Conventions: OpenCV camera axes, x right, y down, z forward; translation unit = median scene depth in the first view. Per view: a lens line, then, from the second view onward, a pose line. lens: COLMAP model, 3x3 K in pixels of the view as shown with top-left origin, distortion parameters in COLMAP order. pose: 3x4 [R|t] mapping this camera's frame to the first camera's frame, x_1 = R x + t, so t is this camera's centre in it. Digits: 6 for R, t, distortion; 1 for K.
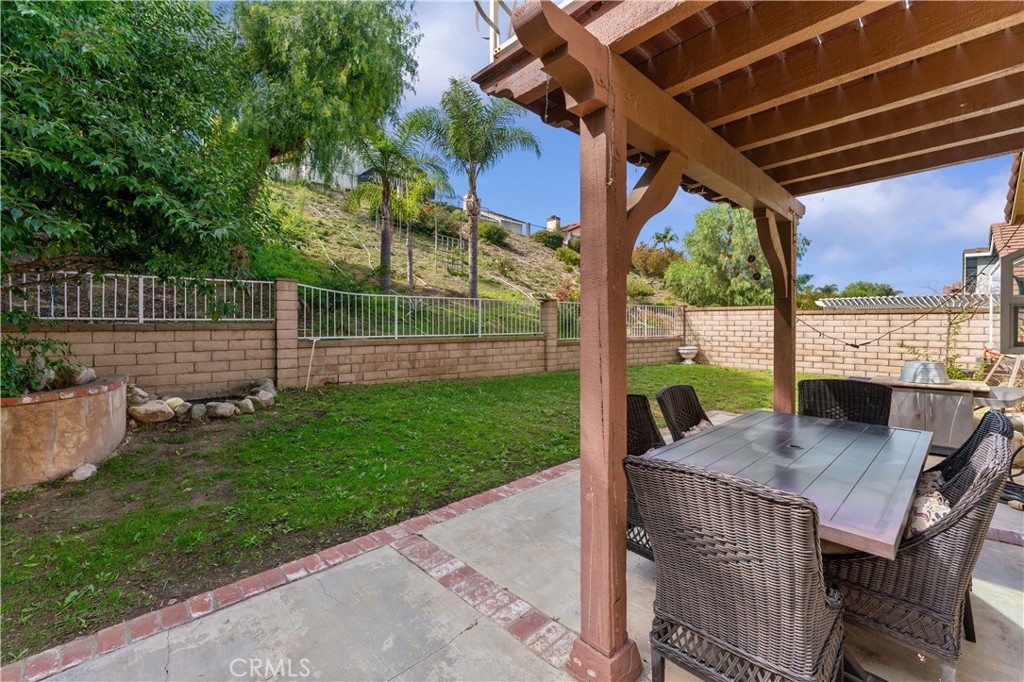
lens RADIAL K [[425.5, 0, 533.0], [0, 425.5, 325.0], [0, 0, 1]] dist [-0.001707, -0.000197]
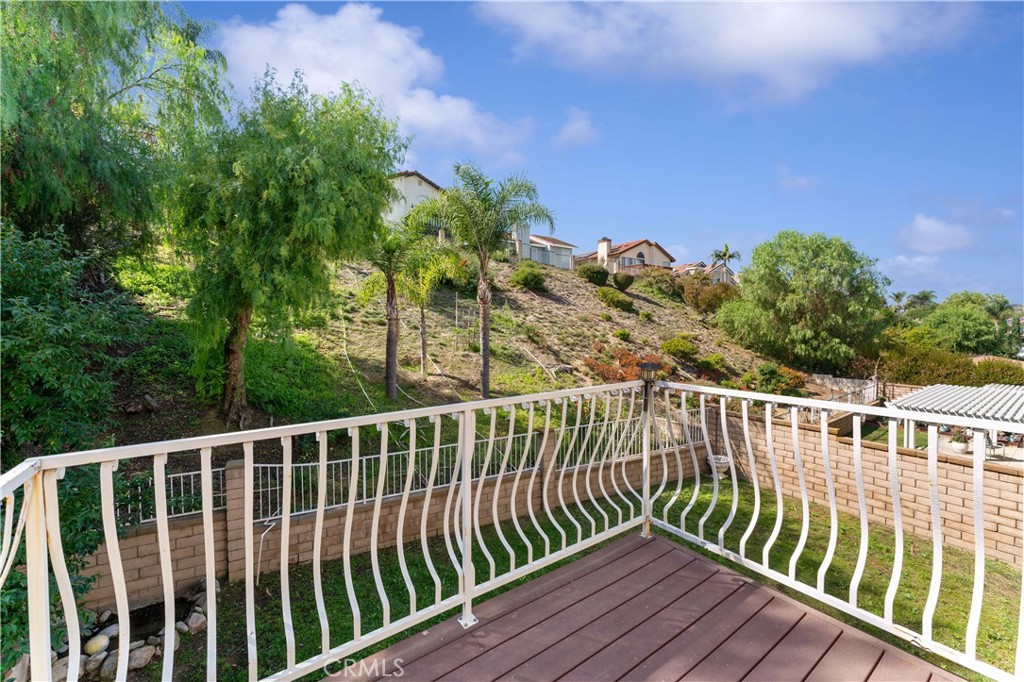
lens RADIAL K [[417.1, 0, 532.8], [0, 417.1, 339.1], [0, 0, 1]] dist [0.001682, 0.000174]
pose [[0.988804, -0.011583, -0.148771, 0.143480], [0.015175, 0.999620, 0.023034, -0.270075], [0.148448, -0.025034, 0.988603, 0.127617]]
